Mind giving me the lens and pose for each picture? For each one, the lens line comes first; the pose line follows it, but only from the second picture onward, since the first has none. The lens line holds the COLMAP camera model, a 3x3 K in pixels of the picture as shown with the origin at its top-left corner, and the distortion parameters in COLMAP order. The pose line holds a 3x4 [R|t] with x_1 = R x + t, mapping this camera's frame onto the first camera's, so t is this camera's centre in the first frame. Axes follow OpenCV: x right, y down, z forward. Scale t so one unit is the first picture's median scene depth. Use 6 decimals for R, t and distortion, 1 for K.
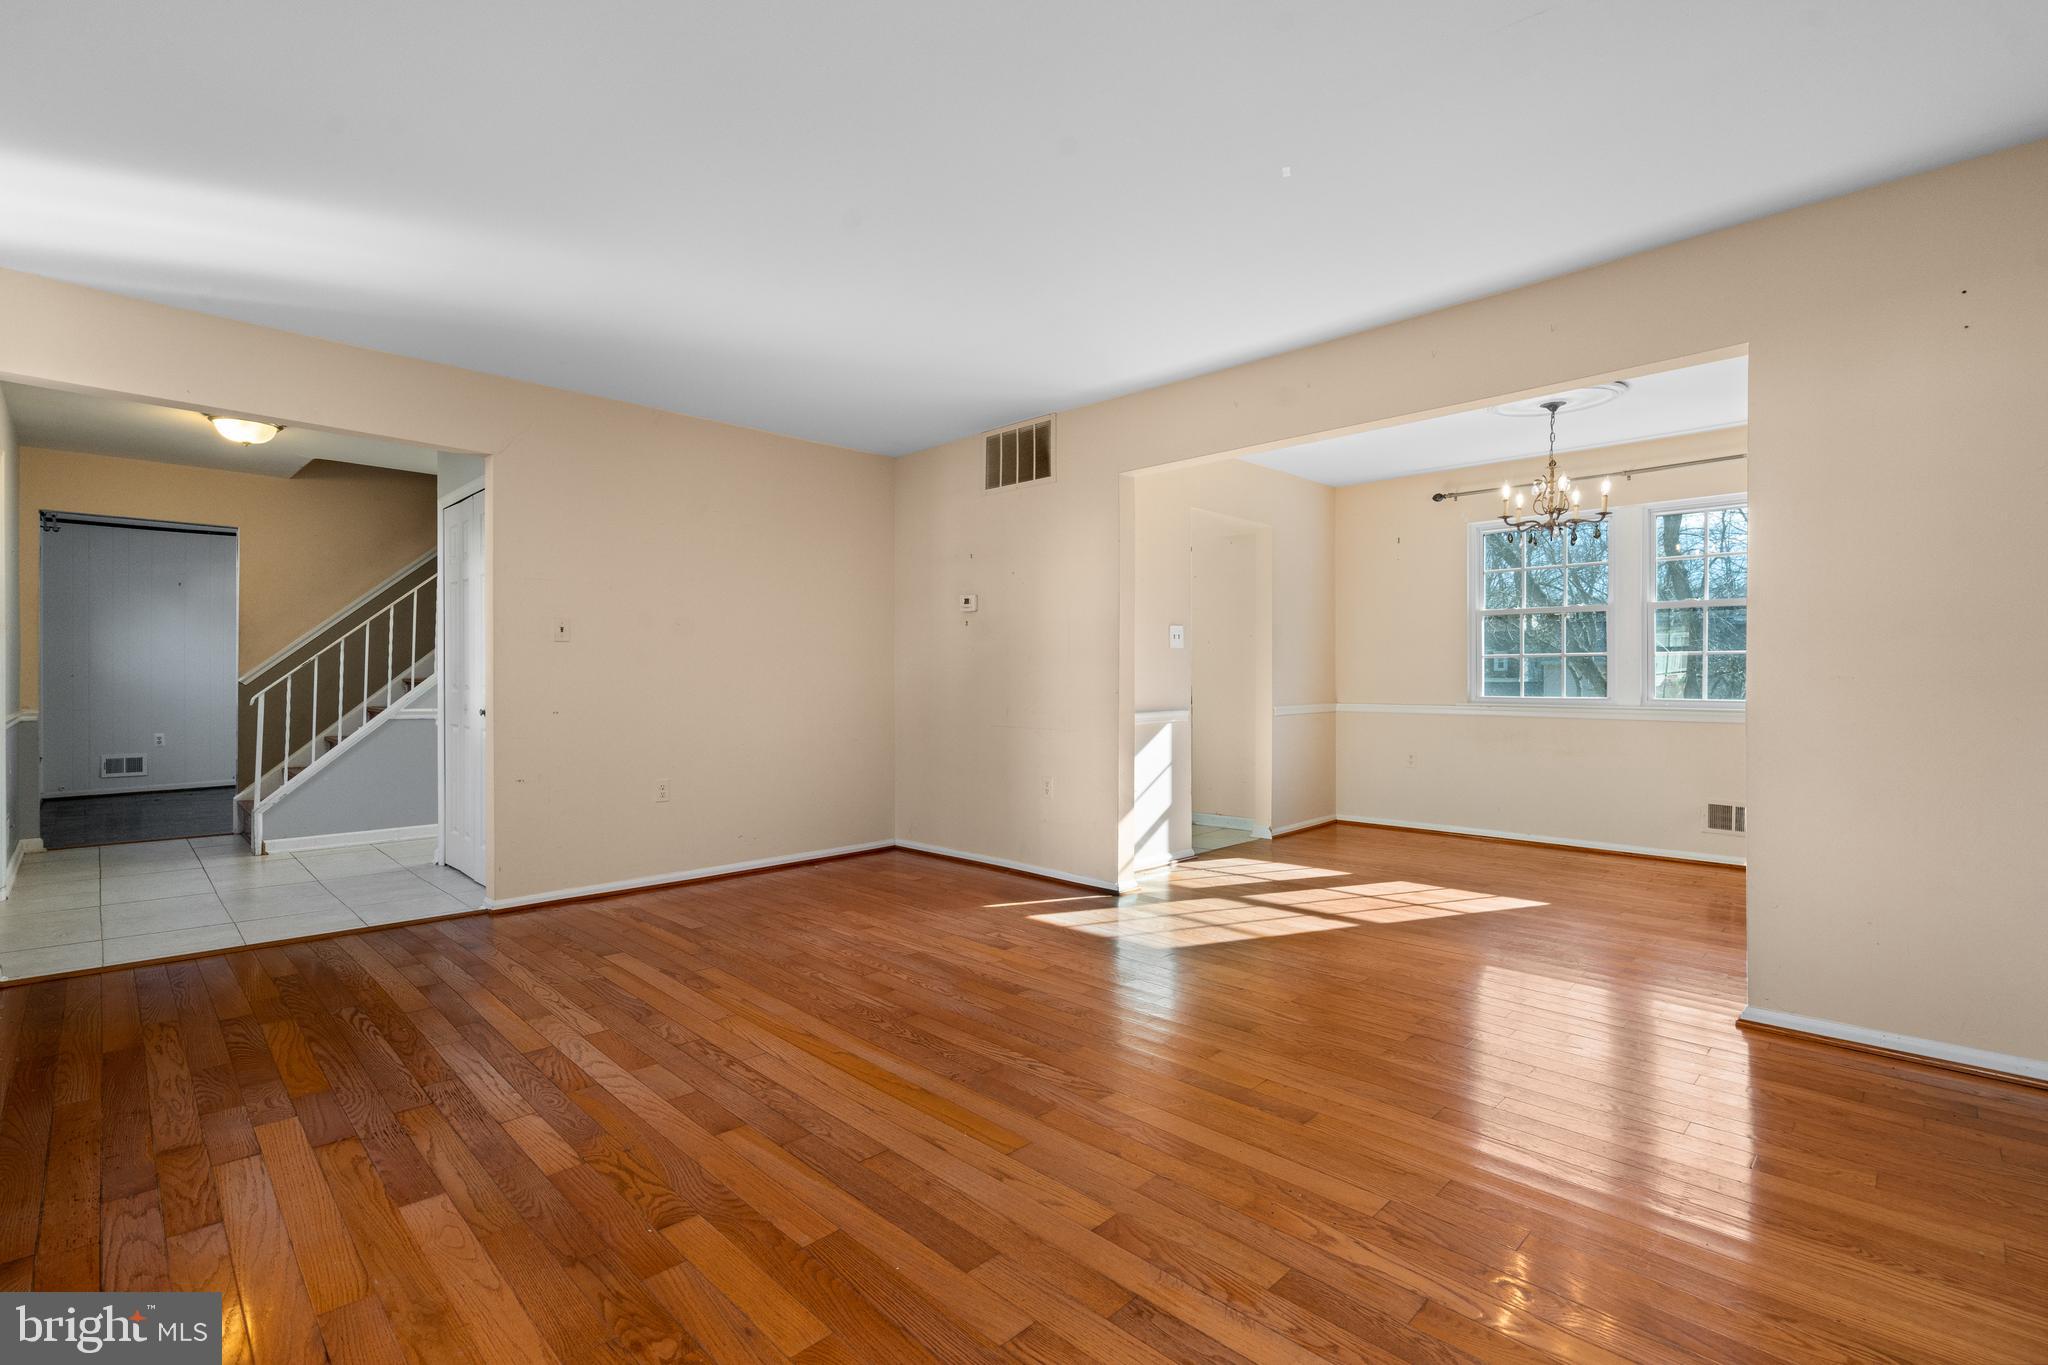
lens RADIAL K [[923.1, 0, 1022.2], [0, 923.1, 679.2], [0, 0, 1]] dist [-0.006125, 0.001363]
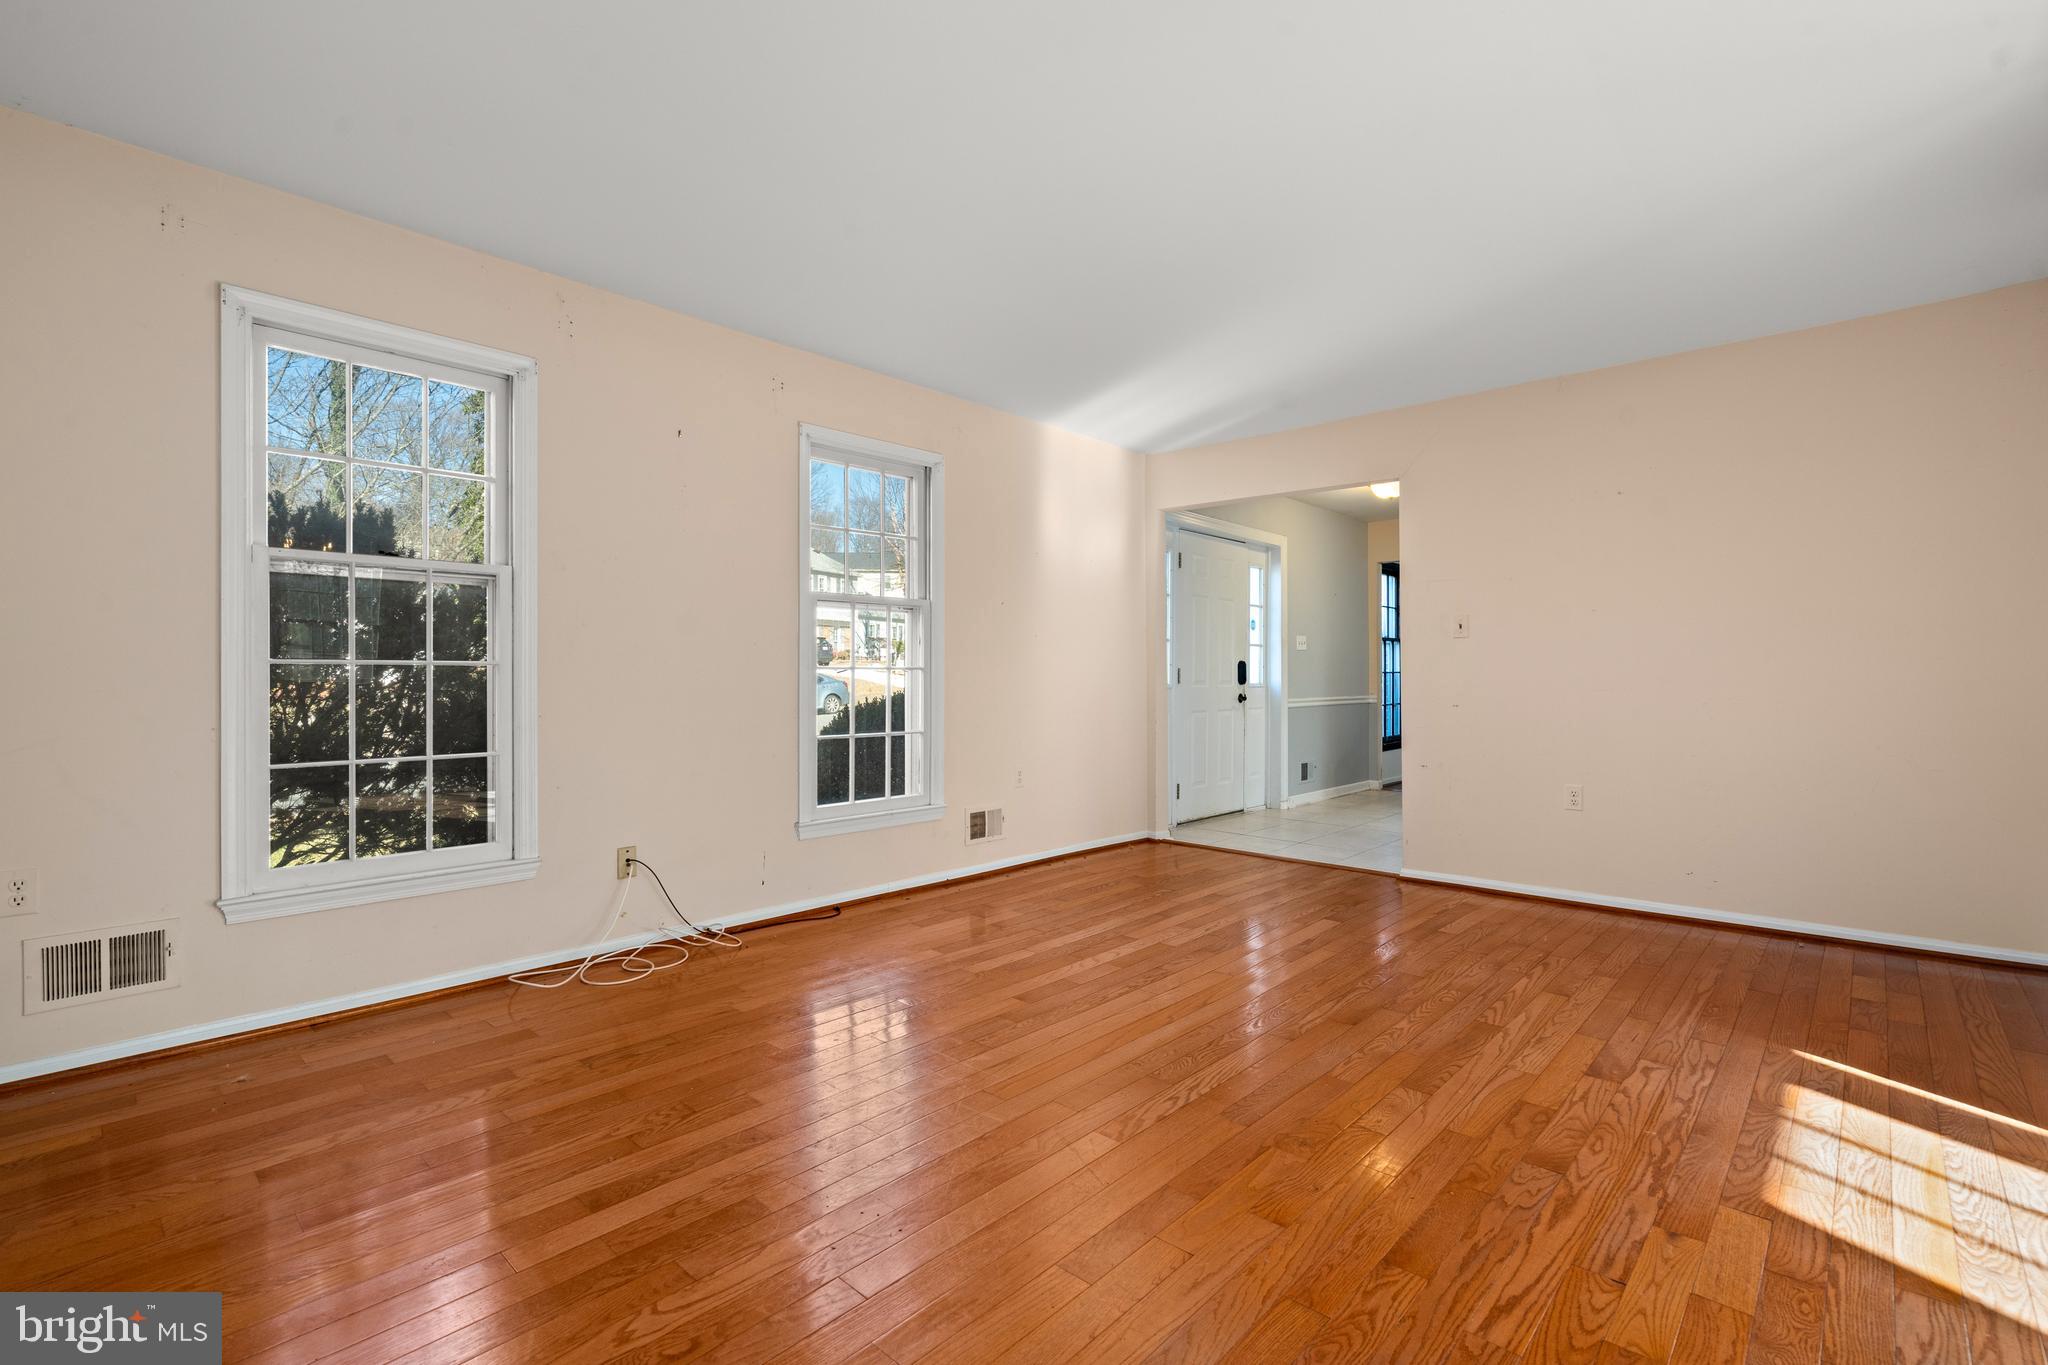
lens RADIAL K [[923.1, 0, 1022.2], [0, 923.1, 679.2], [0, 0, 1]] dist [-0.006125, 0.001363]
pose [[0.036832, 0.001009, -0.999321, 0.877860], [0.002547, 0.999996, 0.001104, 0.007186], [0.999318, -0.002586, 0.036830, 0.791110]]
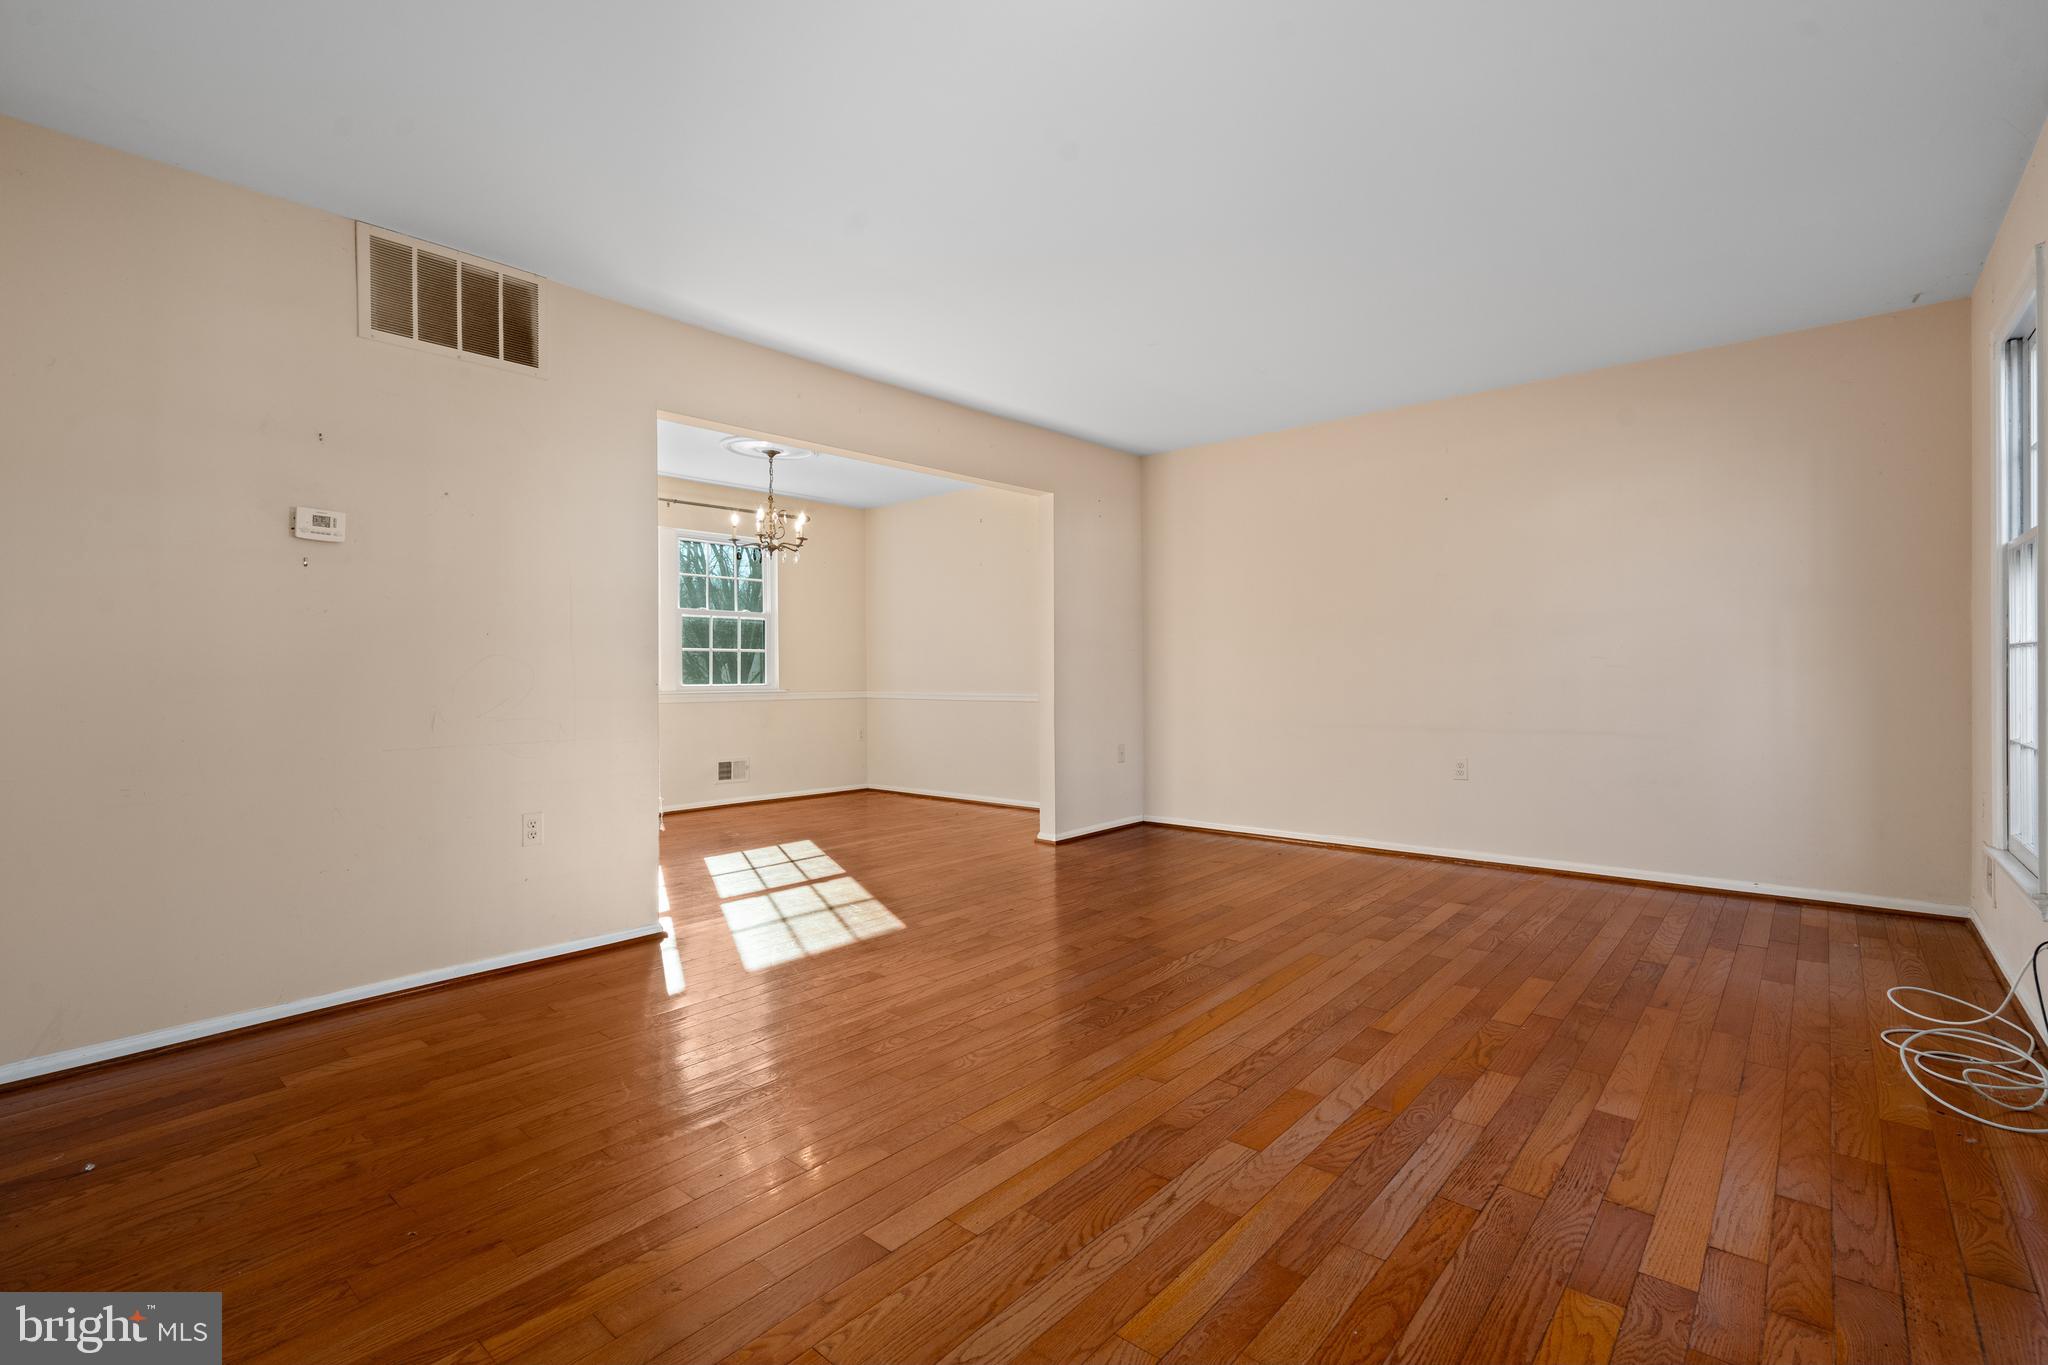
lens RADIAL K [[923.1, 0, 1022.2], [0, 923.1, 679.2], [0, 0, 1]] dist [-0.006125, 0.001363]
pose [[-0.068845, -0.008917, 0.997587, -1.238758], [0.008139, 0.999922, 0.009500, 0.008426], [-0.997594, 0.008773, -0.068767, 1.290230]]
